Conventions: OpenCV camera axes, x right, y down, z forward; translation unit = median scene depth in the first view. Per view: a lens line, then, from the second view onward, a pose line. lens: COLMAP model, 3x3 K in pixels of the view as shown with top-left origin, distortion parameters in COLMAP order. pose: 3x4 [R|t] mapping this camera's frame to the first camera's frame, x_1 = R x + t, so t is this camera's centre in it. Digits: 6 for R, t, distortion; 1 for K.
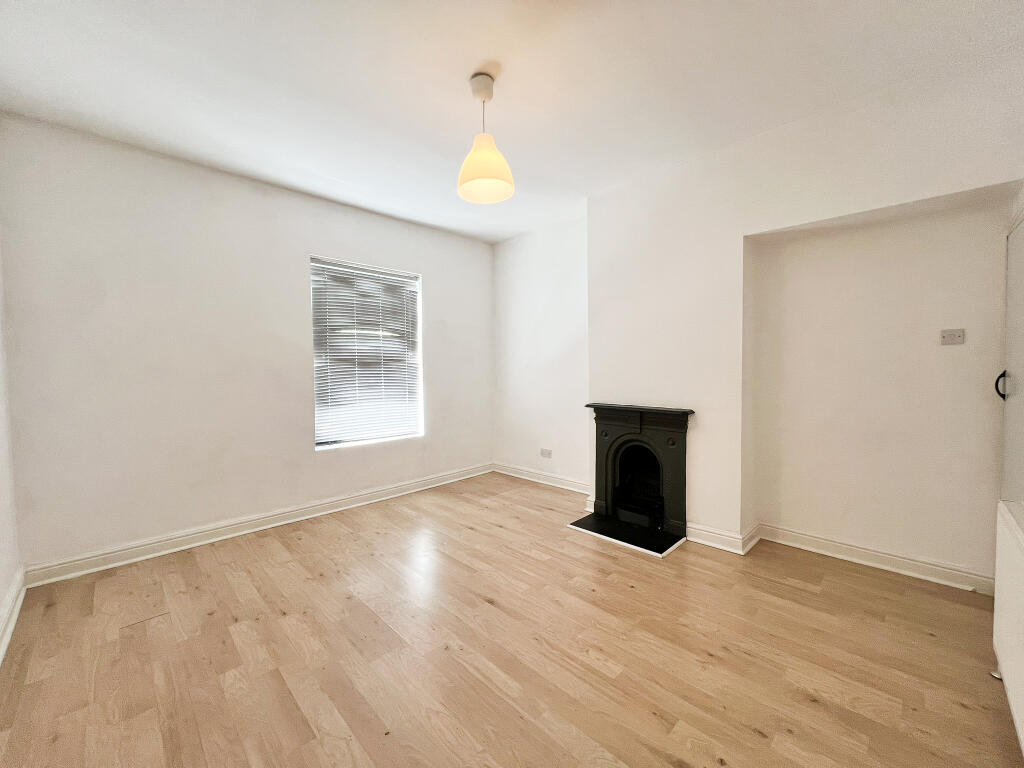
lens RADIAL K [[408.7, 0, 510.3], [0, 408.7, 383.0], [0, 0, 1]] dist [0.002808, -0.000040]
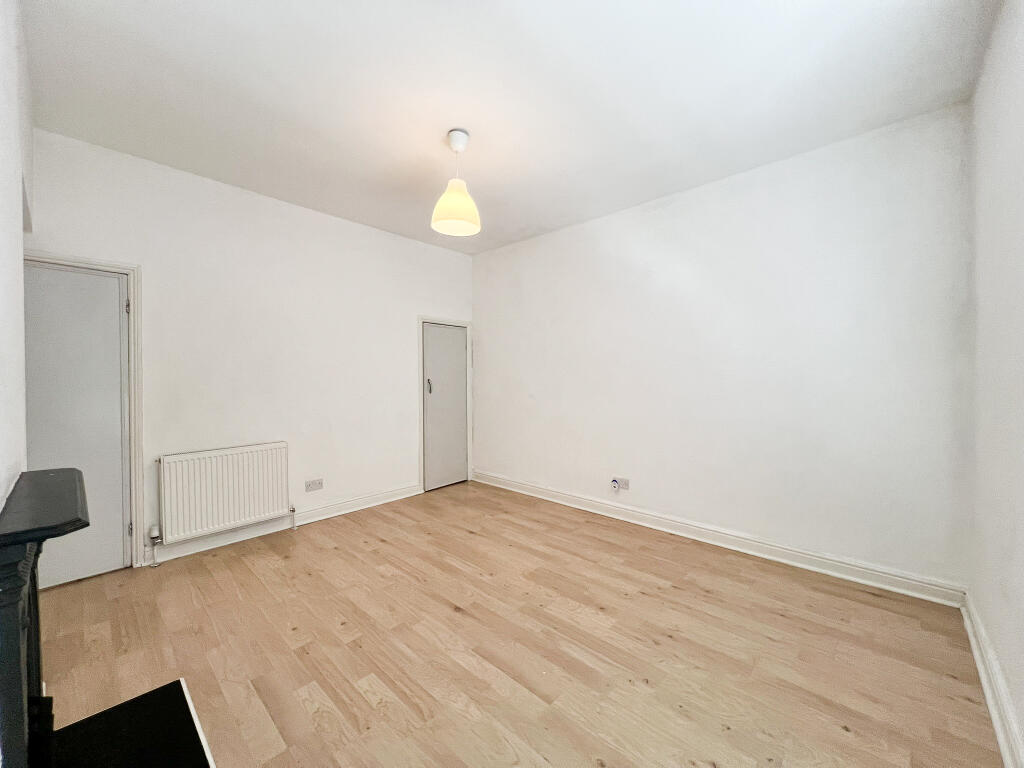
lens RADIAL K [[408.7, 0, 510.3], [0, 408.7, 383.0], [0, 0, 1]] dist [0.002808, -0.000040]
pose [[-0.999183, 0.014063, -0.037886, -0.111272], [0.011687, 0.997994, 0.062225, -0.061740], [0.038685, 0.061732, -0.997343, 1.498455]]
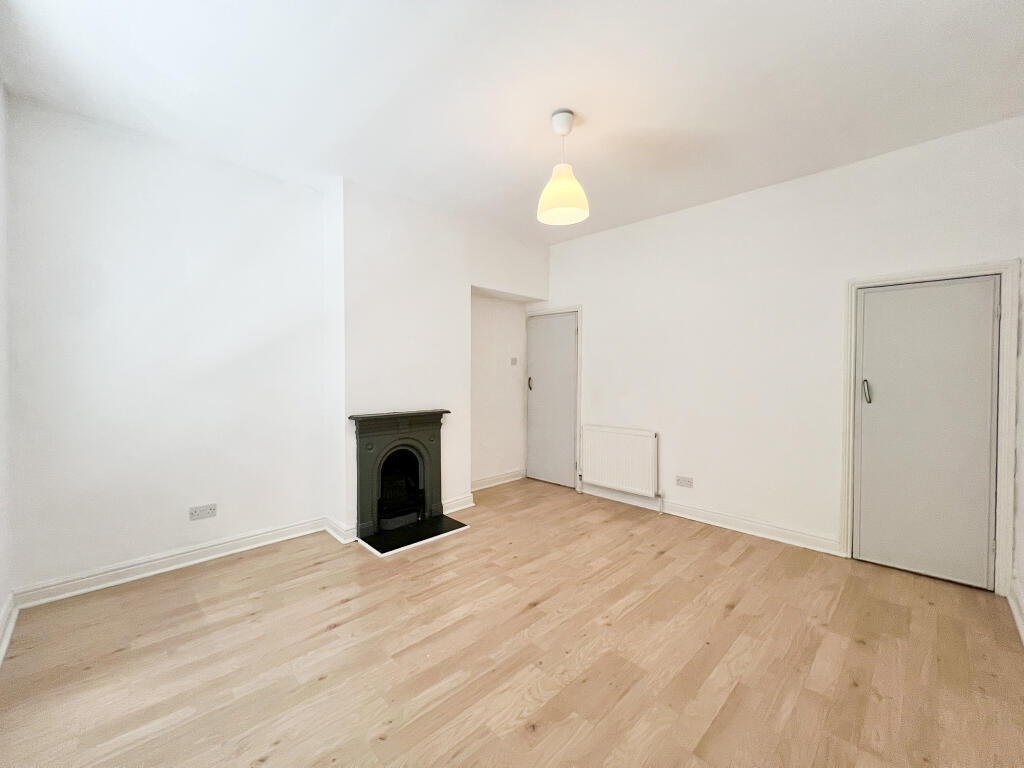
lens RADIAL K [[408.7, 0, 510.3], [0, 408.7, 383.0], [0, 0, 1]] dist [0.002808, -0.000040]
pose [[0.011496, -0.012310, 0.999858, -0.800630], [0.038946, 0.999171, 0.011854, -0.021211], [-0.999175, 0.038804, 0.011966, 0.778238]]
